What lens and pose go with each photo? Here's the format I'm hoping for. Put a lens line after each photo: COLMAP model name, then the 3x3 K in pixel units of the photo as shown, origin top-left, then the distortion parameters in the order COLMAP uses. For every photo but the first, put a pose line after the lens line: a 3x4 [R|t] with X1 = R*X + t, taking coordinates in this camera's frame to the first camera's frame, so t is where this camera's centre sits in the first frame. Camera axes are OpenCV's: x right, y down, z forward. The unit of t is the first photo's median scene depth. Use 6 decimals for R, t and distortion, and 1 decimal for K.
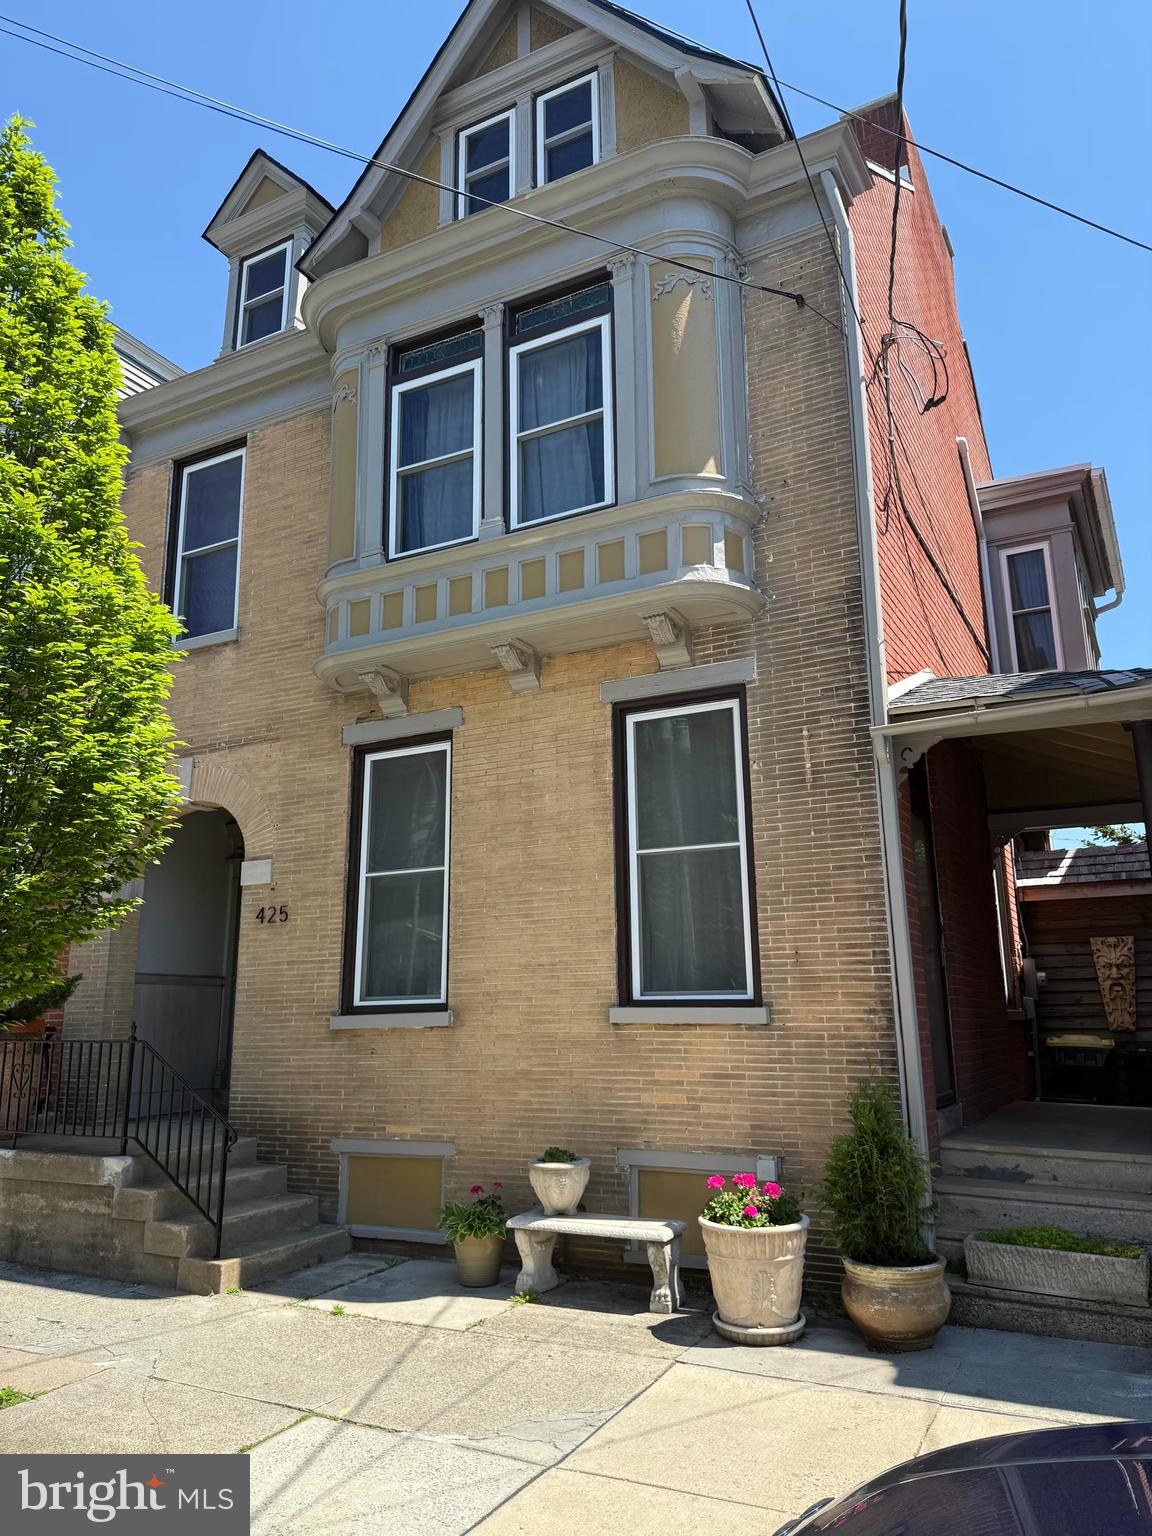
lens RADIAL K [[1075.5, 0, 583.2], [0, 1075.5, 759.6], [0, 0, 1]] dist [0.054918, -0.061622]
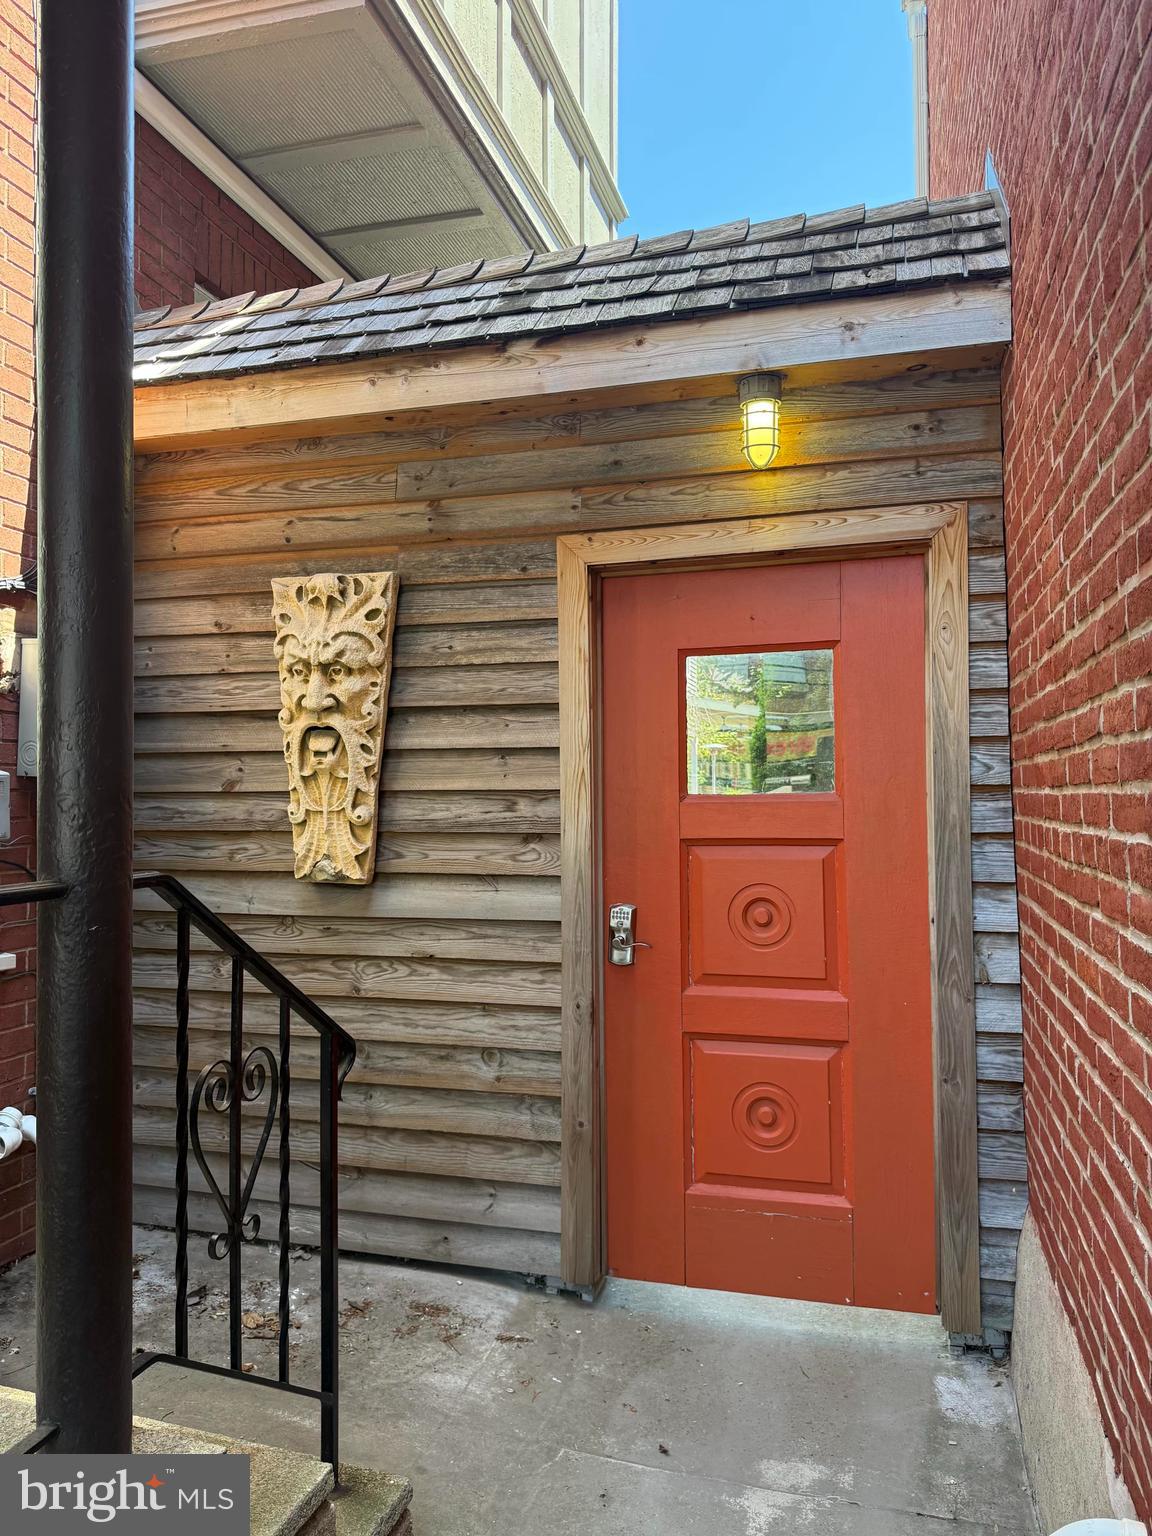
lens RADIAL K [[1075.5, 0, 577.4], [0, 1075.5, 766.1], [0, 0, 1]] dist [0.054918, -0.061622]
pose [[0.979386, 0.012177, 0.201630, 0.740879], [-0.052851, 0.978857, 0.197599, 0.229218], [-0.194960, -0.204182, 0.959323, 1.041893]]
